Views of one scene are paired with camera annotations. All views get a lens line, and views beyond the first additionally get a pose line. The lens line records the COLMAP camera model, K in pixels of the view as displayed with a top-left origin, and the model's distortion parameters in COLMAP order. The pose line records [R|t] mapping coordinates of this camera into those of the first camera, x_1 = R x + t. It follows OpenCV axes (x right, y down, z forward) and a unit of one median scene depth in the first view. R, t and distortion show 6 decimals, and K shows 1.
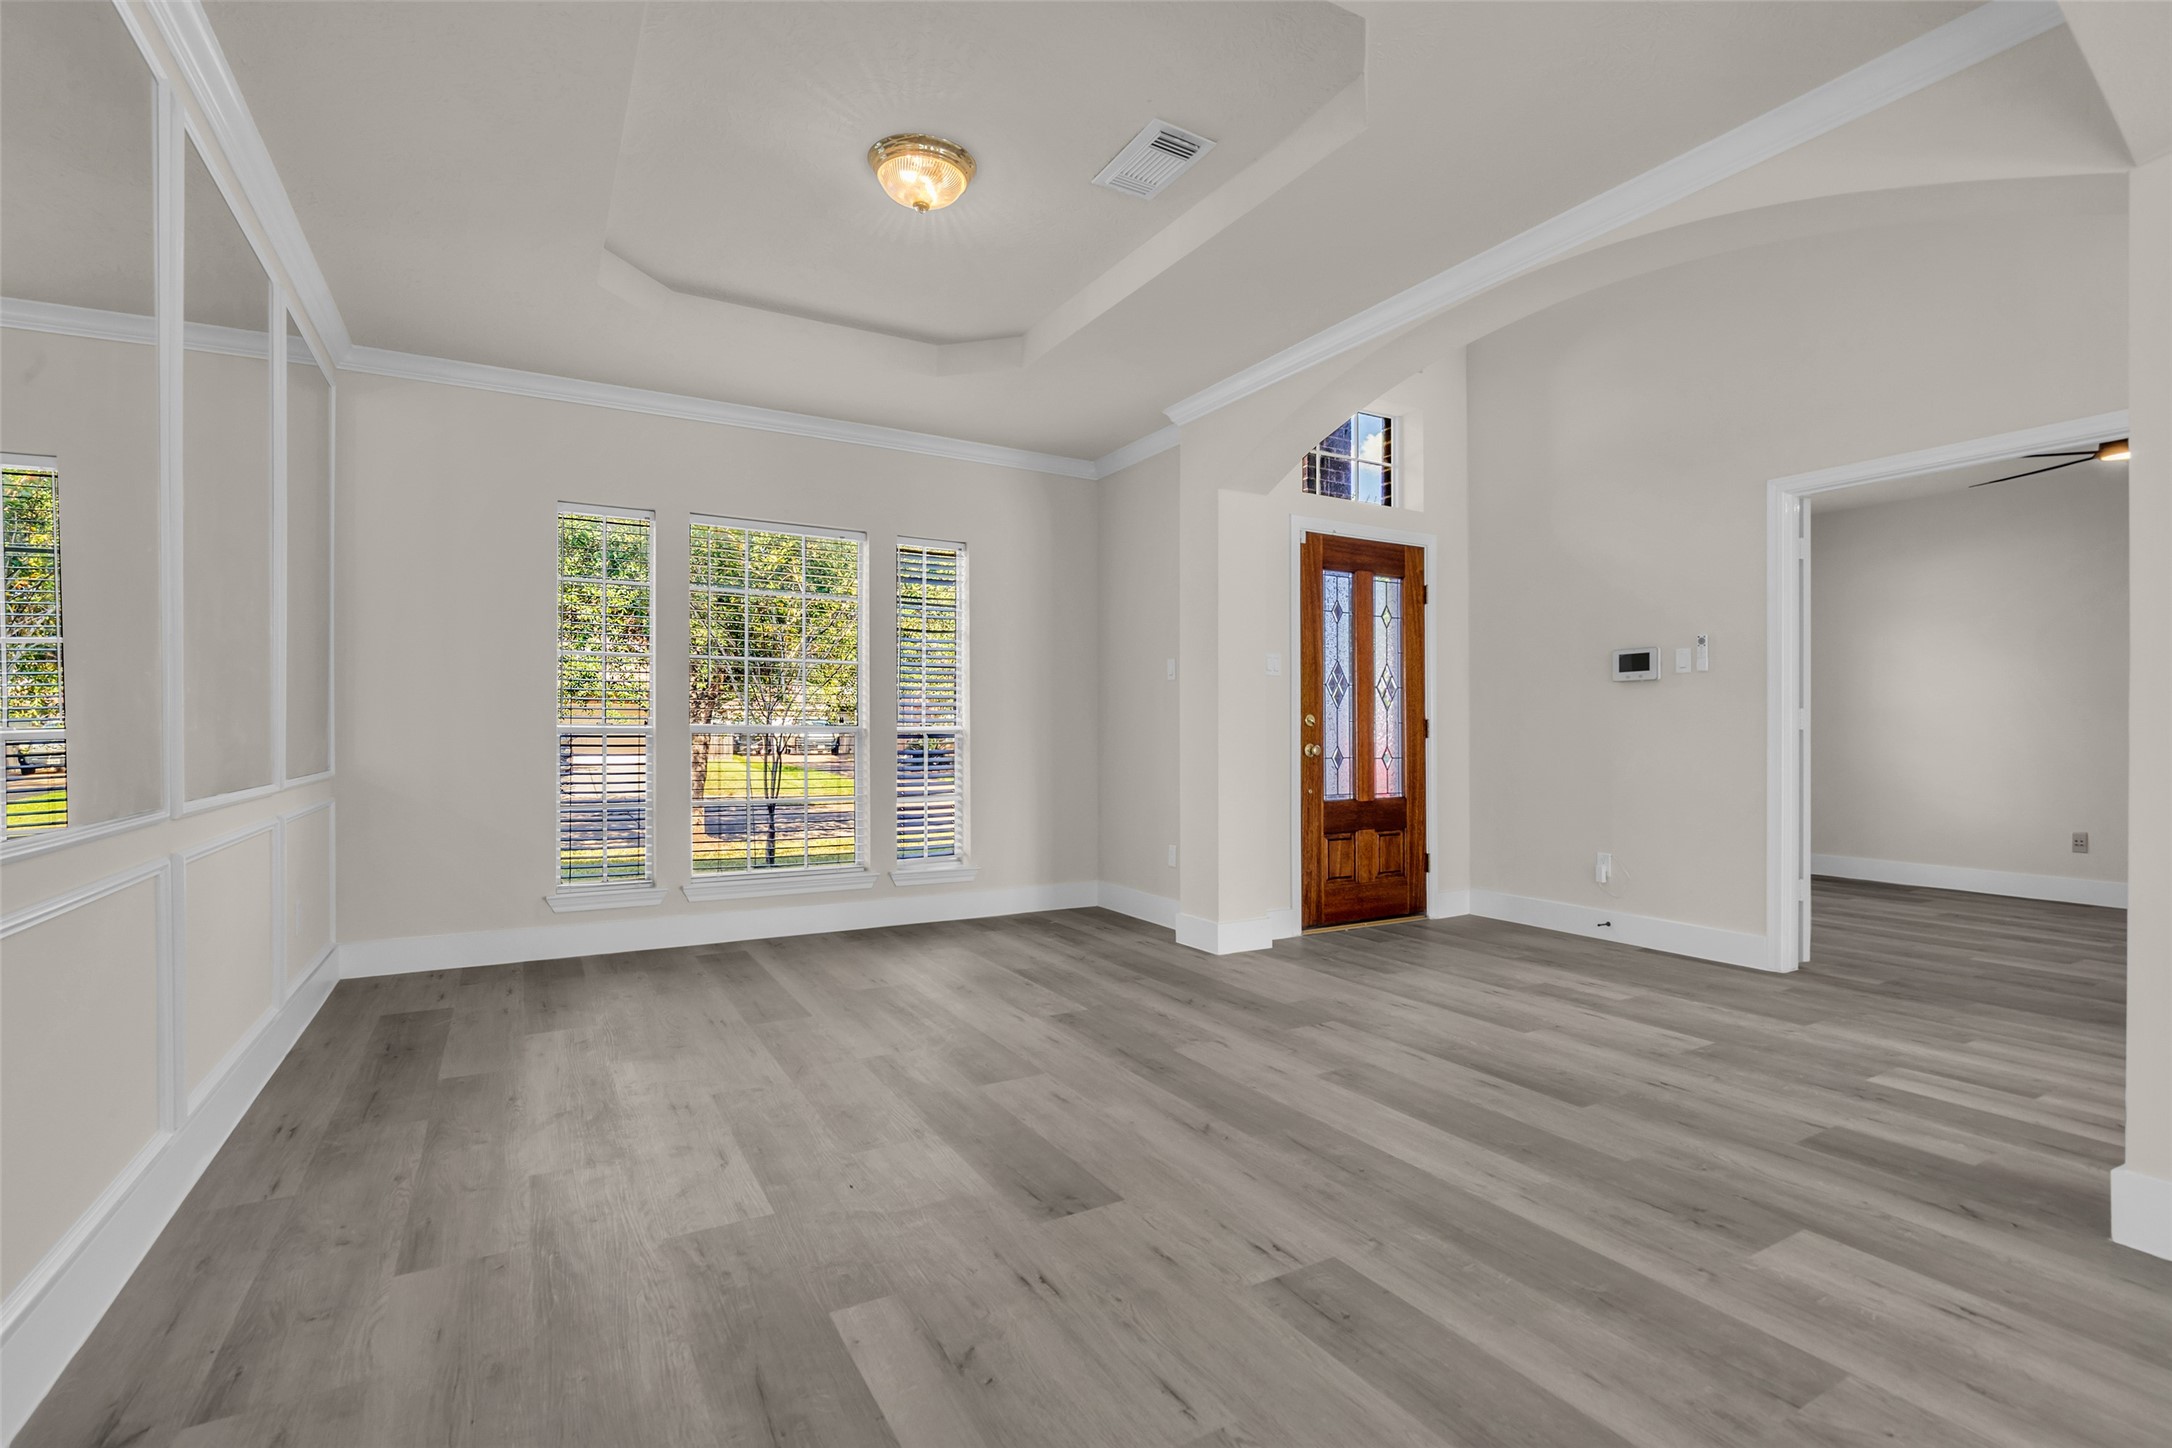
lens RADIAL K [[996.9, 0, 1086.8], [0, 996.9, 727.1], [0, 0, 1]] dist [-0.015754, 0.004944]
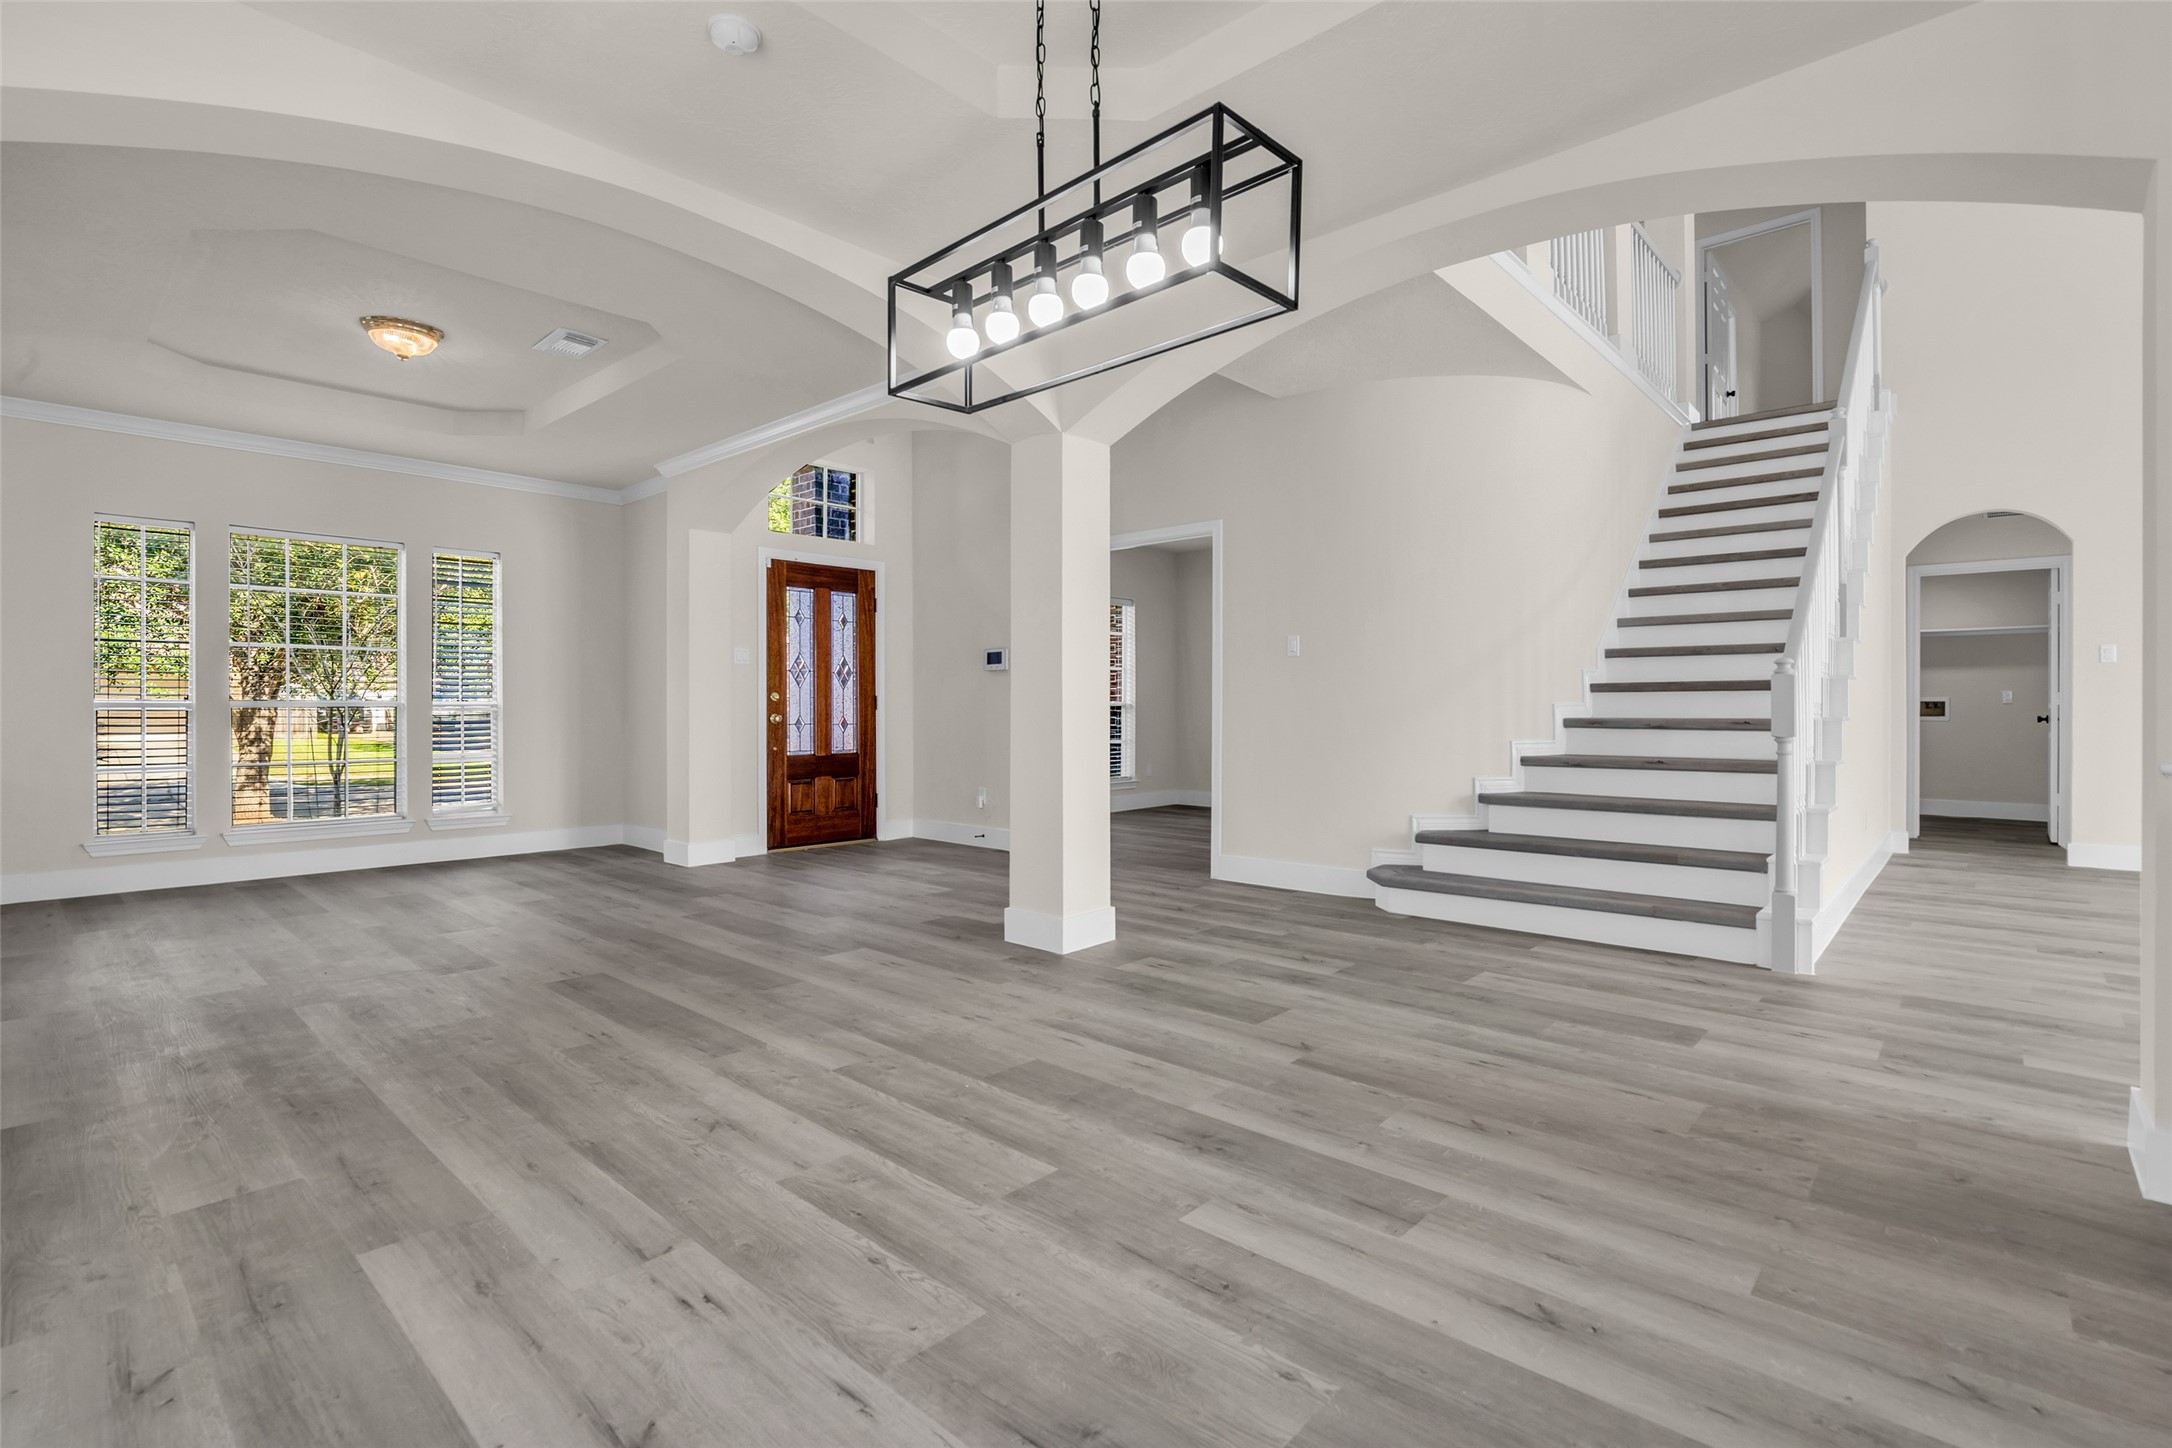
lens RADIAL K [[1011.2, 0, 1086.6], [0, 1011.2, 691.4], [0, 0, 1]] dist [0.000337, -0.009103]
pose [[0.952774, 0.003915, 0.303654, 0.213608], [-0.000598, 0.999939, -0.011016, 0.001283], [-0.303678, 0.010315, 0.952719, -0.460994]]
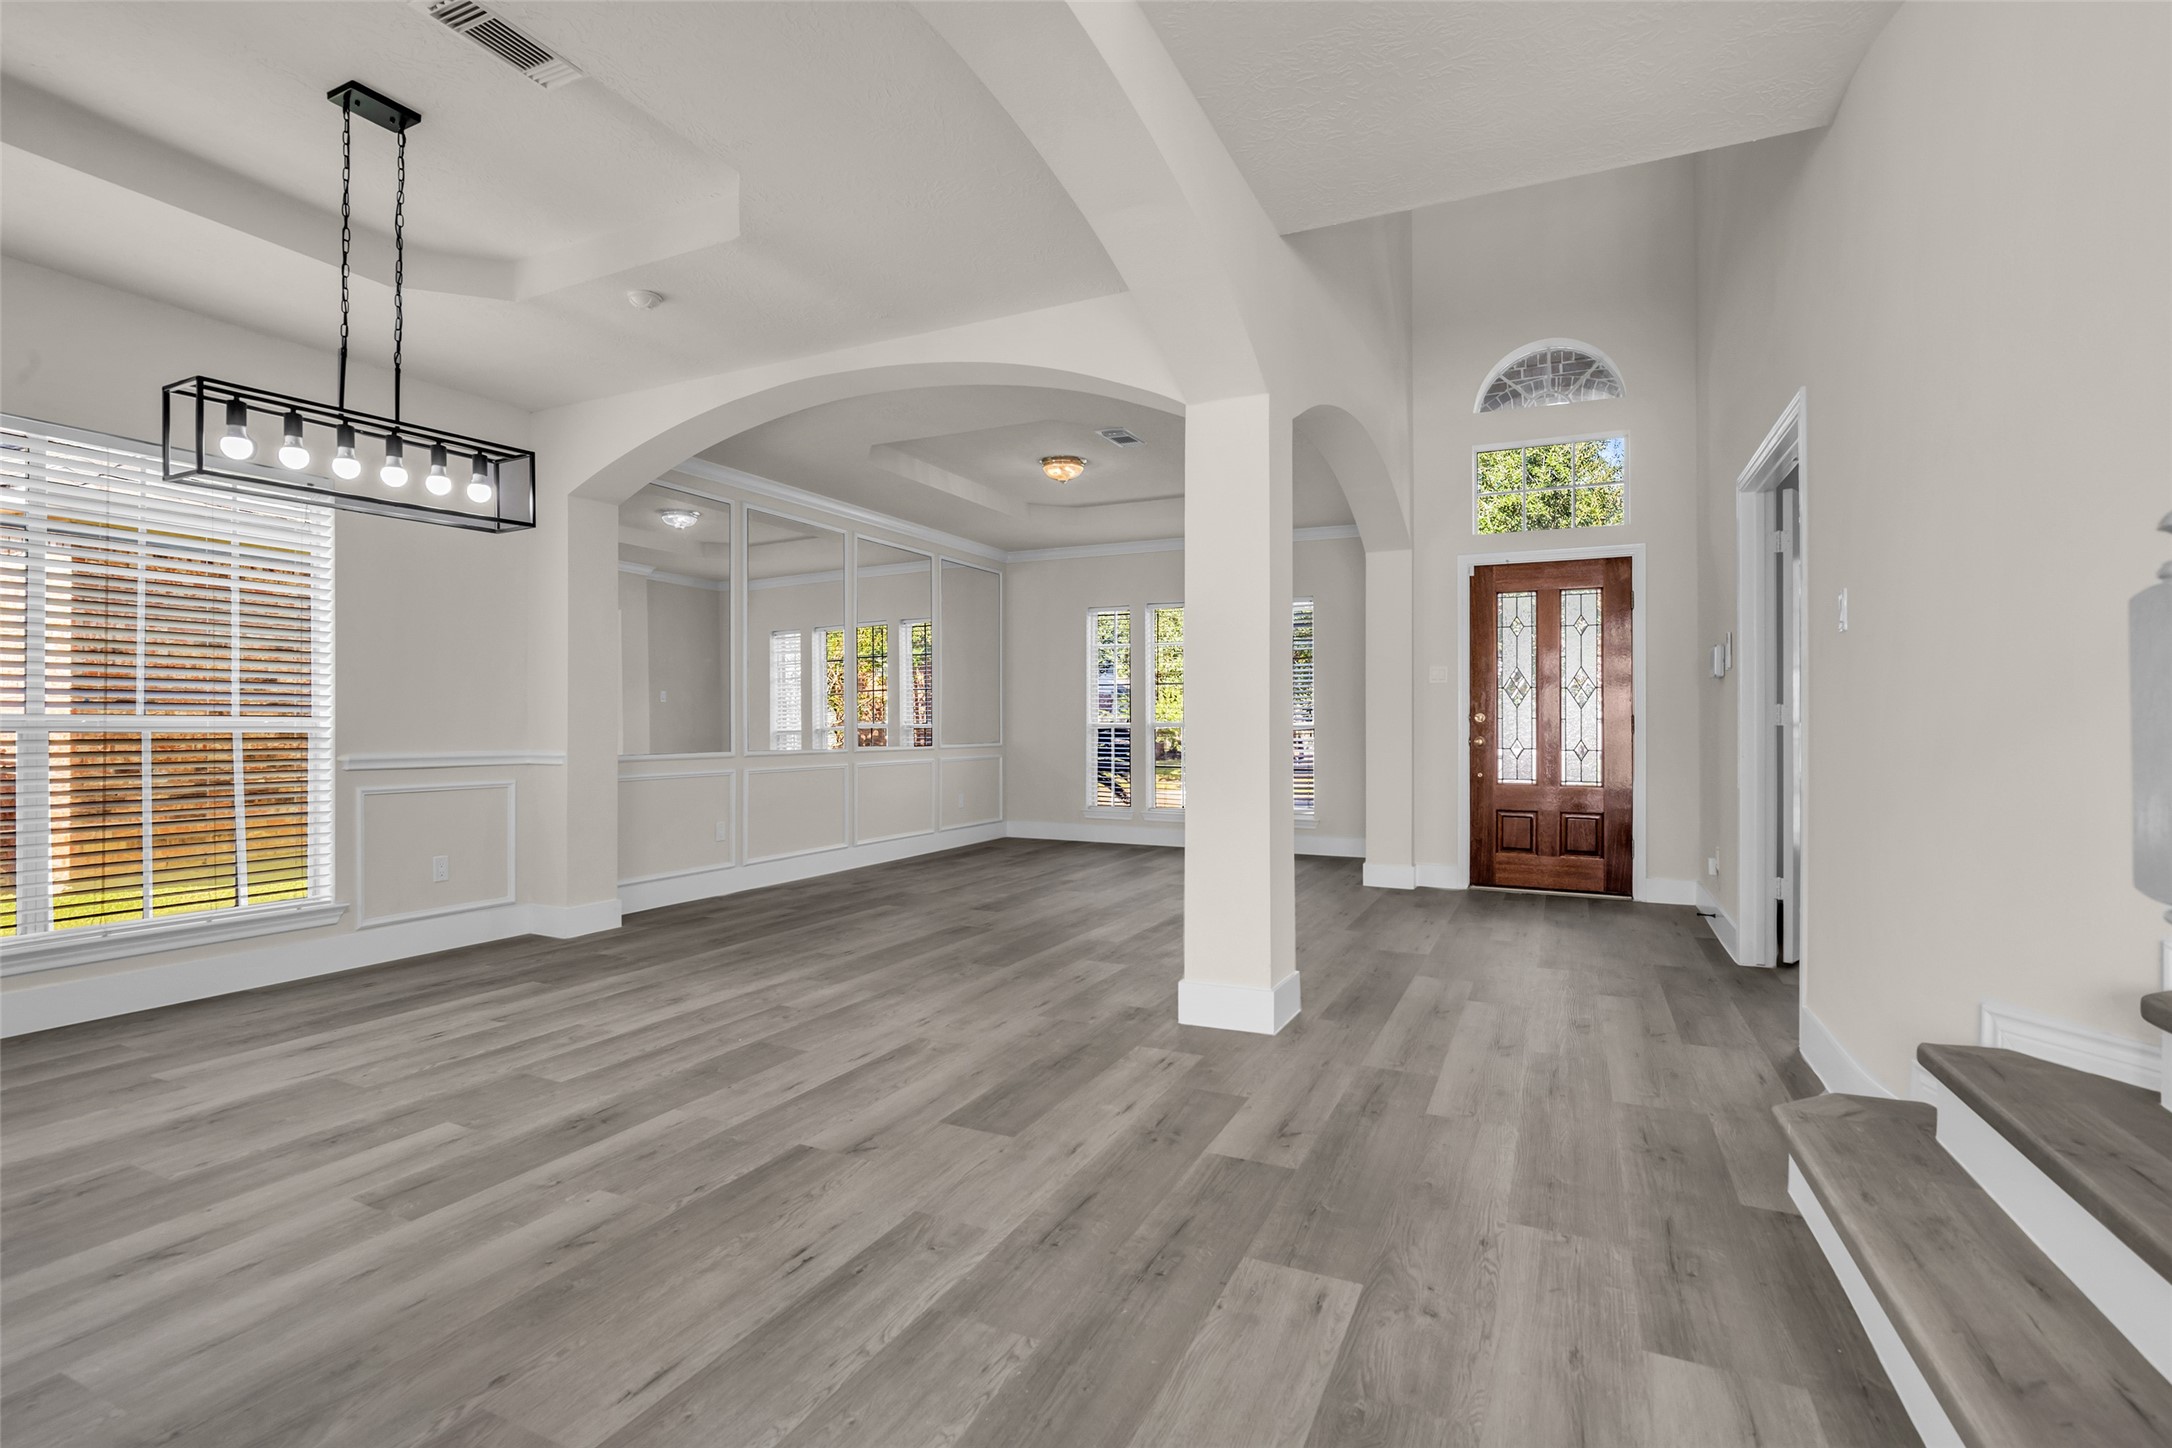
lens RADIAL K [[996.9, 0, 1086.8], [0, 996.9, 727.1], [0, 0, 1]] dist [-0.015754, 0.004944]
pose [[0.569725, 0.003006, -0.821830, 0.977736], [0.001419, 0.999988, 0.004642, -0.001256], [0.821834, -0.003811, 0.569714, -0.109609]]
